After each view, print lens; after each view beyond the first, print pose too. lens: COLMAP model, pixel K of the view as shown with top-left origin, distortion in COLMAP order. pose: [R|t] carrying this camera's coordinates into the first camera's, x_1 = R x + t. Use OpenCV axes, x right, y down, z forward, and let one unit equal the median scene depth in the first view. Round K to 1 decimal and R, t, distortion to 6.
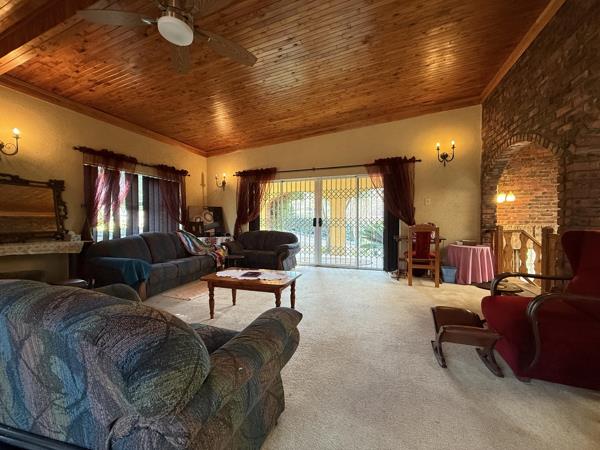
lens RADIAL K [[240.3, 0, 303.5], [0, 240.3, 224.3], [0, 0, 1]] dist [-0.002241, -0.000117]
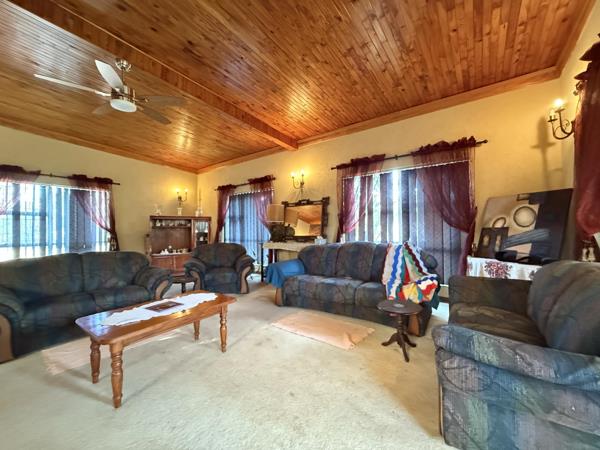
lens RADIAL K [[240.3, 0, 303.5], [0, 240.3, 224.3], [0, 0, 1]] dist [-0.002241, -0.000117]
pose [[-0.308137, -0.002749, -0.951338, 0.219819], [0.004336, 0.999981, -0.004294, -0.022909], [0.951332, -0.005448, -0.308119, 1.036535]]
